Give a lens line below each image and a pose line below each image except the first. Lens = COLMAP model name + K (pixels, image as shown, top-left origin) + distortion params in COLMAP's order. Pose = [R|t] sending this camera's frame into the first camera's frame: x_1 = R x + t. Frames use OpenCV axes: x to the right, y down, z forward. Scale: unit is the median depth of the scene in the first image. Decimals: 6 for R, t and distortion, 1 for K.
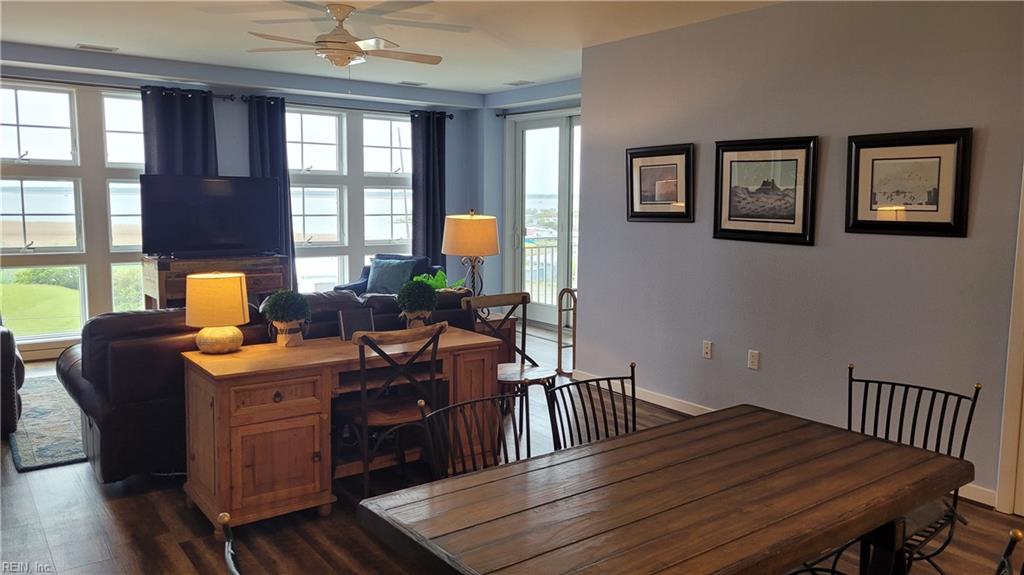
lens RADIAL K [[775.2, 0, 515.0], [0, 775.2, 284.5], [0, 0, 1]] dist [0.057841, -0.039737]
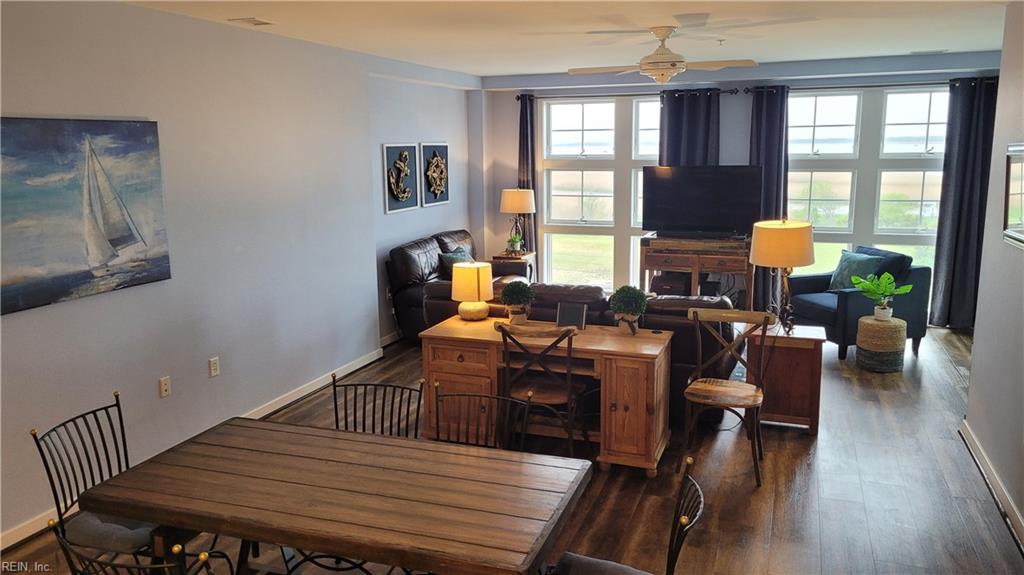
lens RADIAL K [[775.2, 0, 508.0], [0, 775.2, 280.6], [0, 0, 1]] dist [0.057841, -0.039737]
pose [[0.539327, 0.127263, -0.832425, 0.526909], [-0.075888, 0.991837, 0.102467, -0.084857], [0.838670, 0.007908, 0.544582, 0.192254]]
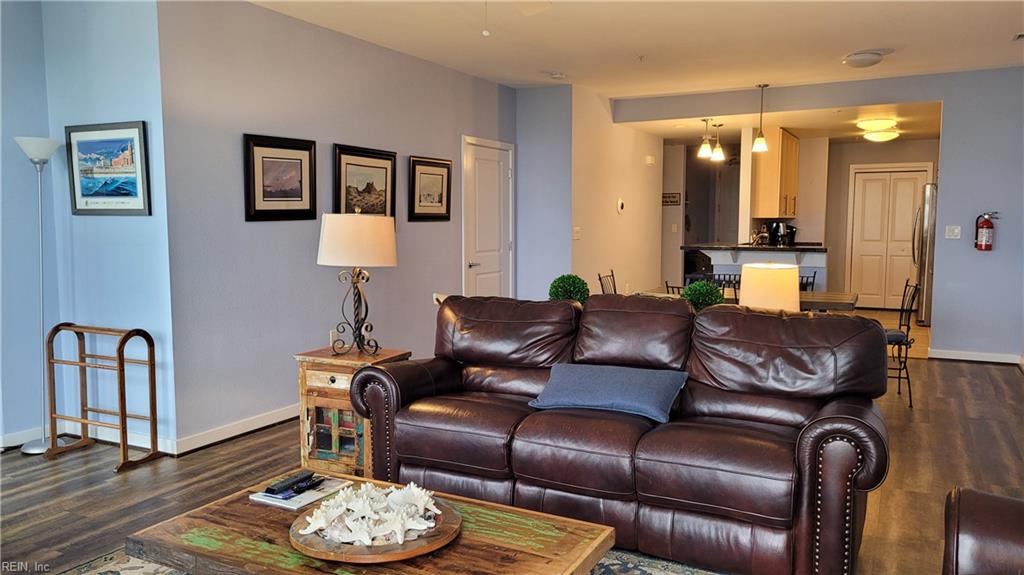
lens RADIAL K [[775.2, 0, 509.8], [0, 775.2, 288.6], [0, 0, 1]] dist [0.057841, -0.039737]
pose [[-0.435652, -0.094000, 0.895194, -0.734787], [0.096404, 0.983939, 0.150234, -0.109416], [-0.894938, 0.151750, -0.419593, 1.115844]]
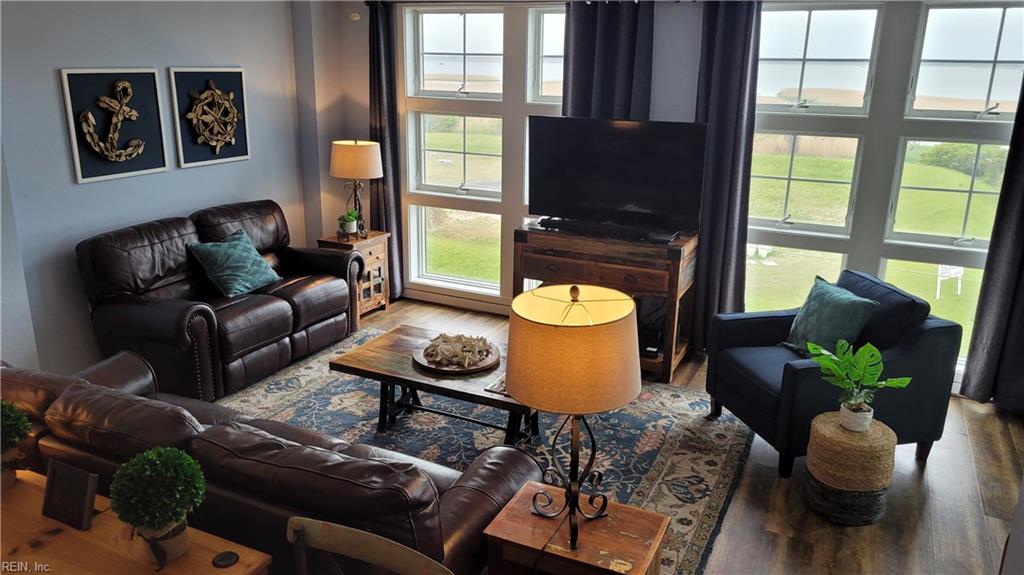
lens RADIAL K [[775.2, 0, 504.4], [0, 775.2, 284.2], [0, 0, 1]] dist [0.057841, -0.039737]
pose [[0.459070, 0.244216, -0.854174, 0.262435], [-0.109021, 0.969694, 0.218652, -0.171601], [0.881686, -0.007253, 0.471782, 0.721654]]
